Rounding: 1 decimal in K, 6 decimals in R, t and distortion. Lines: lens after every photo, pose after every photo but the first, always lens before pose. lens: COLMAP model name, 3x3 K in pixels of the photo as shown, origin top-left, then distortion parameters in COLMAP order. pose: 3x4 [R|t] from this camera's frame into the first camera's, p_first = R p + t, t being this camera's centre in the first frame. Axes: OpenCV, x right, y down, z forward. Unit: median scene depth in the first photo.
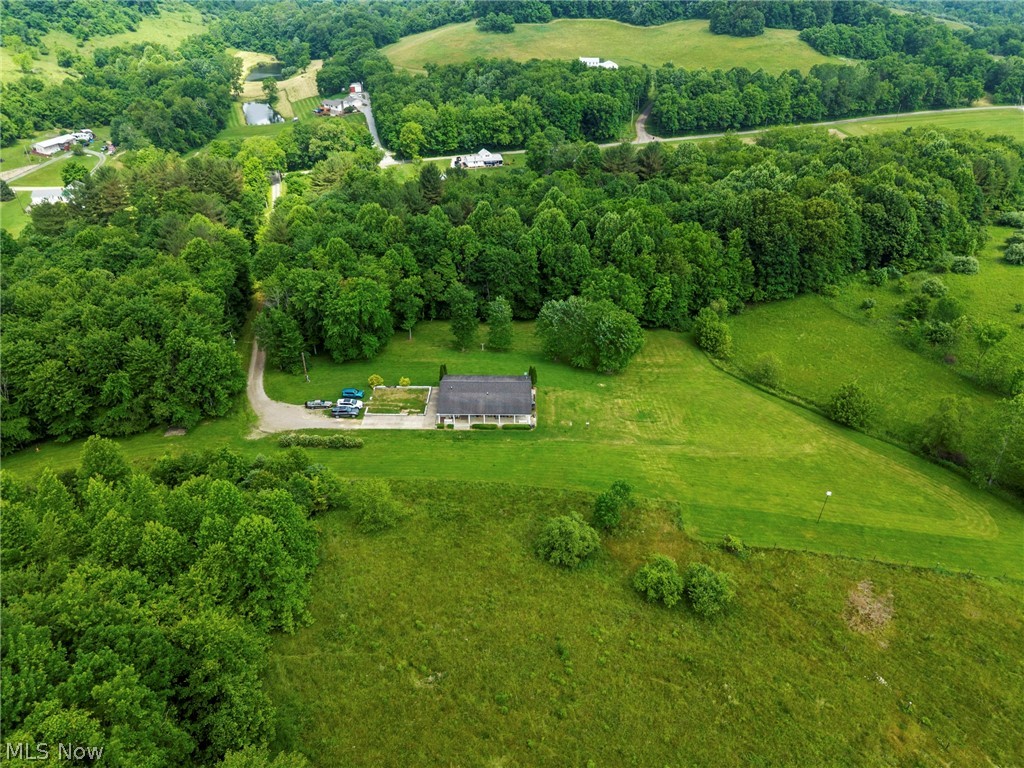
lens RADIAL K [[685.3, 0, 512.3], [0, 685.3, 381.2], [0, 0, 1]] dist [0.019359, -0.021638]
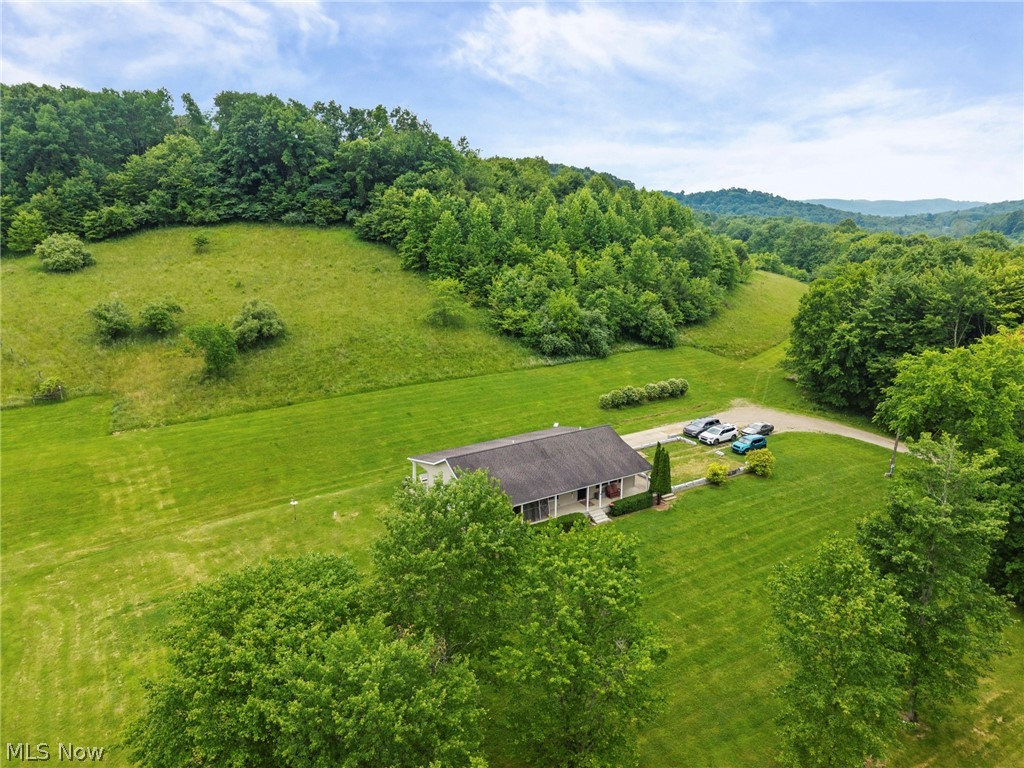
lens RADIAL K [[685.3, 0, 512.6], [0, 685.3, 384.4], [0, 0, 1]] dist [0.019359, -0.021638]
pose [[-0.835725, 0.130447, -0.533430, 0.149638], [-0.292785, 0.715954, 0.633788, -0.220334], [0.464587, 0.685852, -0.560148, 0.851662]]
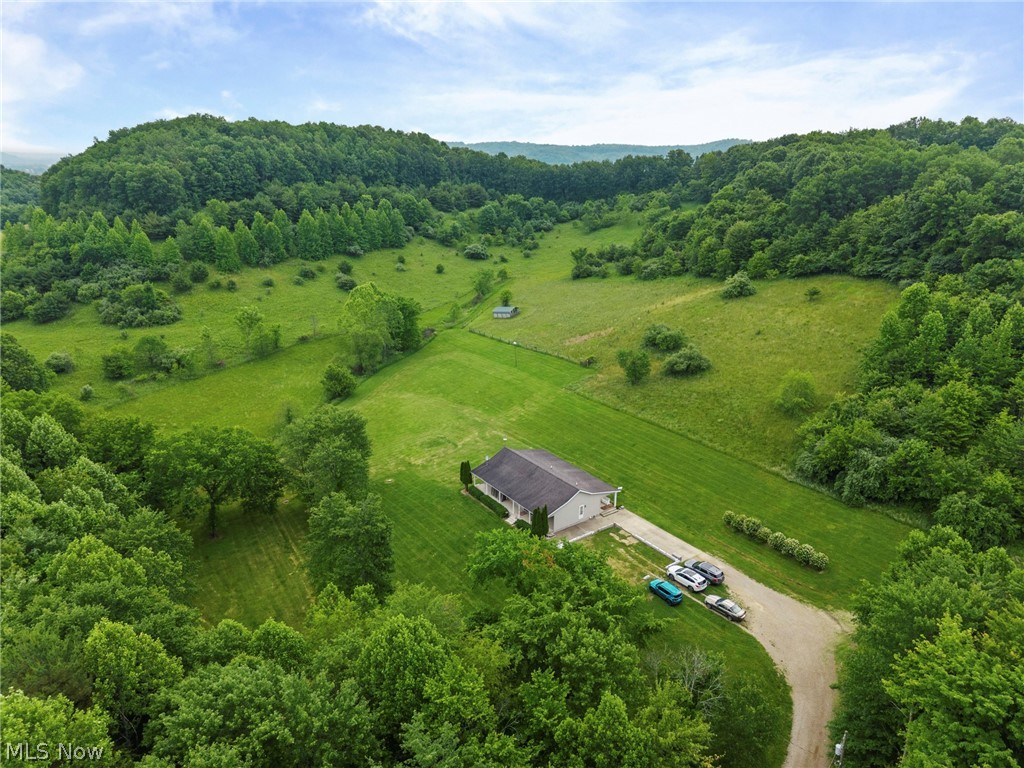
lens RADIAL K [[685.3, 0, 508.9], [0, 685.3, 392.5], [0, 0, 1]] dist [0.019359, -0.021638]
pose [[-0.591898, -0.270642, 0.759217, -0.394983], [0.416274, 0.703950, 0.575474, -0.350955], [-0.690198, 0.656664, -0.304005, 0.831286]]
